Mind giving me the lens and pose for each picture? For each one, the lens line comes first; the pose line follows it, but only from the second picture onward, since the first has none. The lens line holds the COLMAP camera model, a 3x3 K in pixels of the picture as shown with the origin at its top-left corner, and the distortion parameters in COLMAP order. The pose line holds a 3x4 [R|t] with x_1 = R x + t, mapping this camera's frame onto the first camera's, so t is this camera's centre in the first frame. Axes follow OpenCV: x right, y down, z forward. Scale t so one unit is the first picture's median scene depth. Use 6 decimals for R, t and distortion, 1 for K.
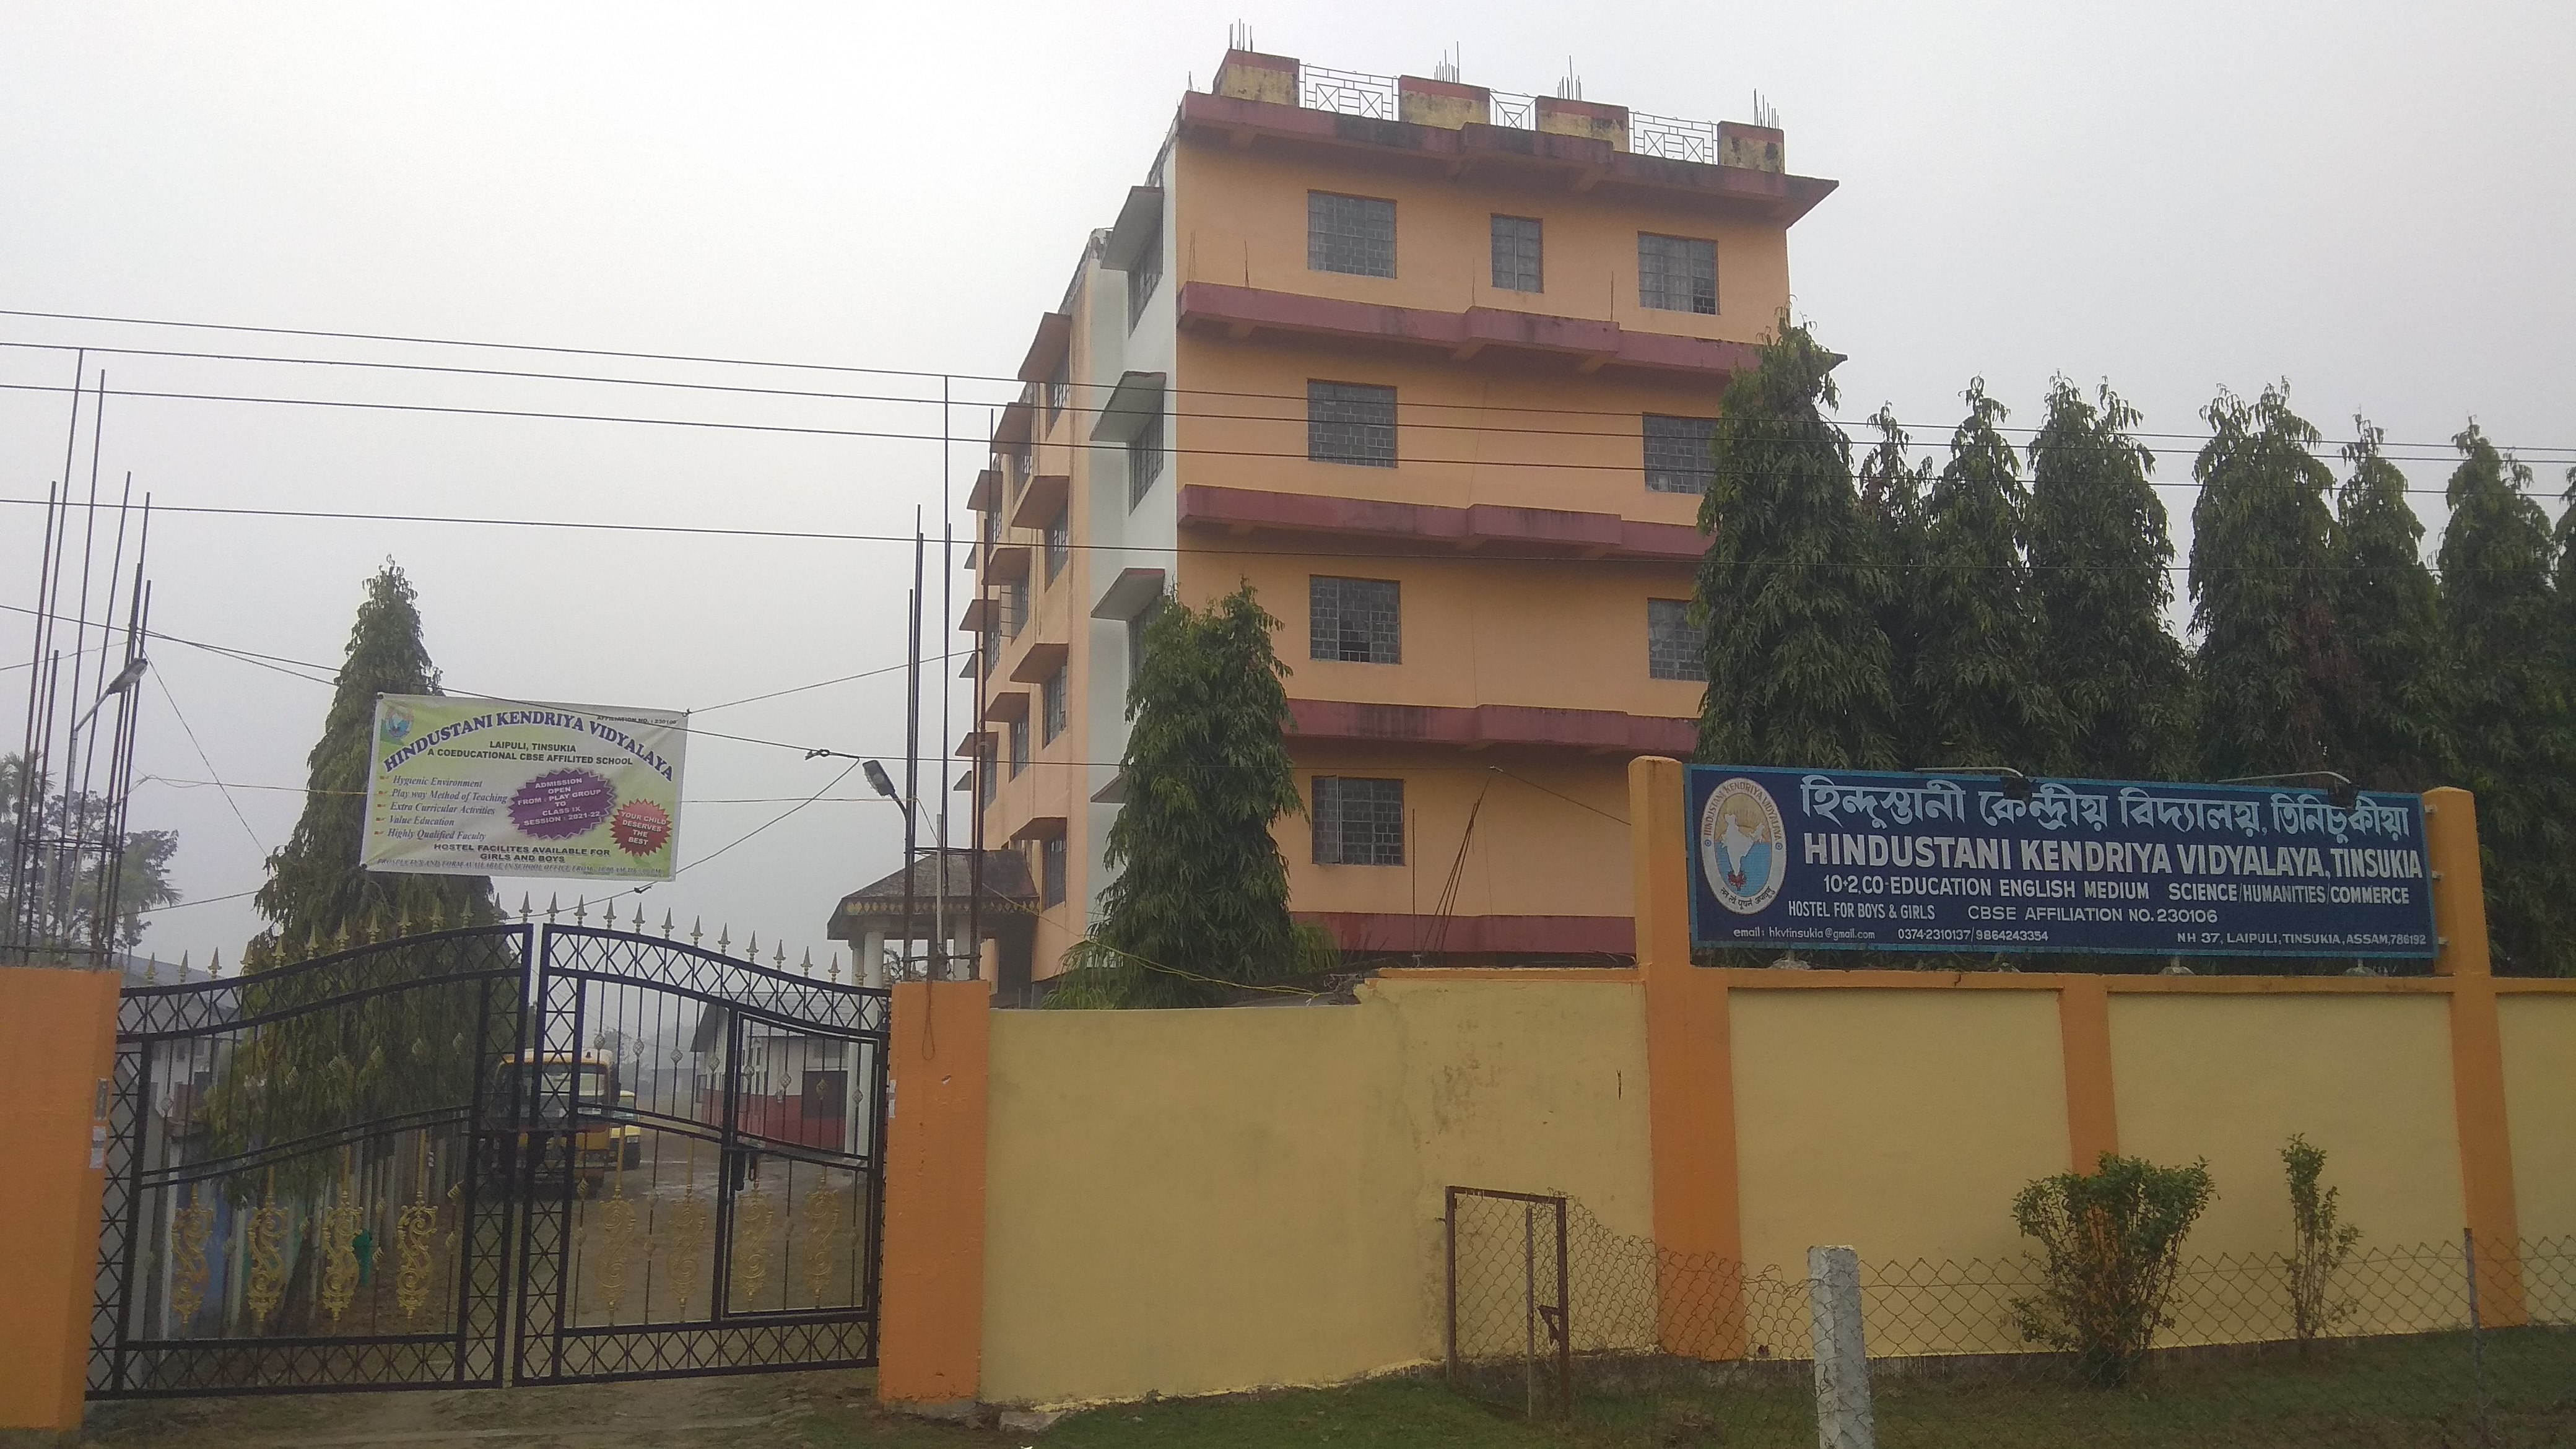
lens RADIAL K [[2038.8, 0, 1282.3], [0, 2038.8, 709.5], [0, 0, 1]] dist [0.043857, -0.023918]
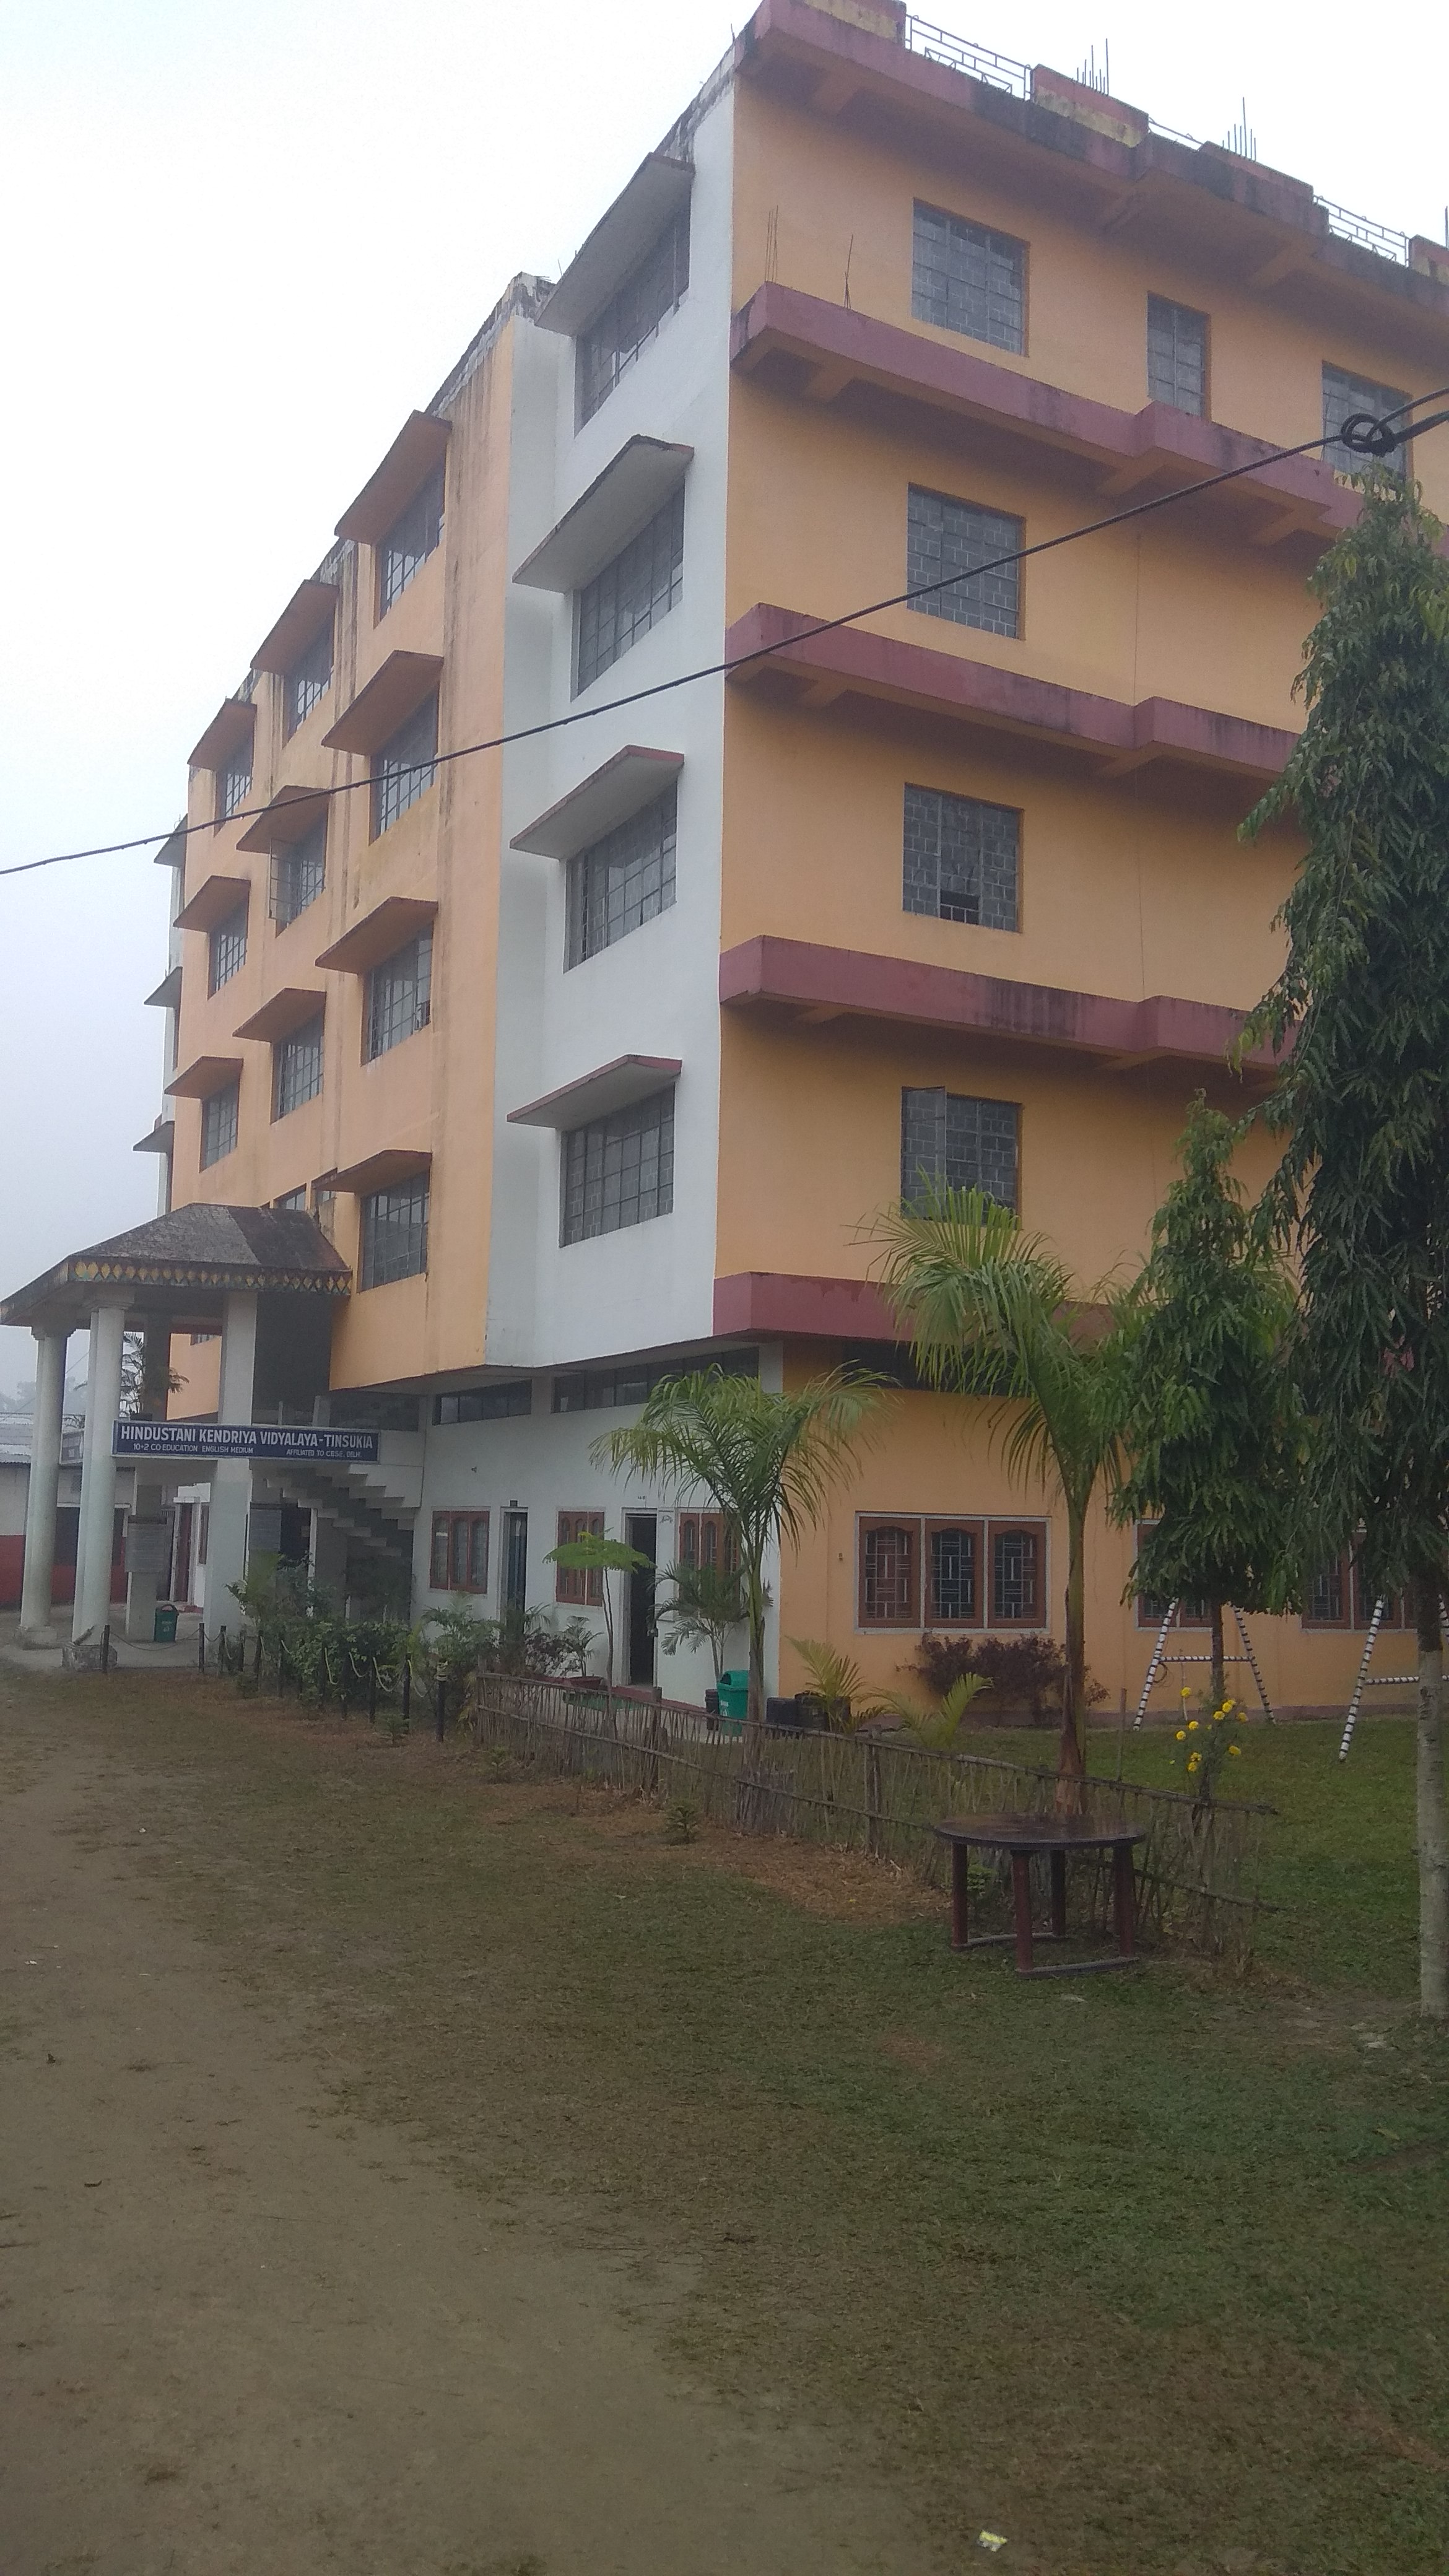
lens RADIAL K [[2038.8, 0, 712.7], [0, 2038.8, 1300.3], [0, 0, 1]] dist [0.043857, -0.023918]
pose [[0.980341, 0.047367, 0.191542, -0.168439], [-0.060268, 0.996249, 0.062095, 0.063940], [-0.187883, -0.072418, 0.979518, 0.358774]]
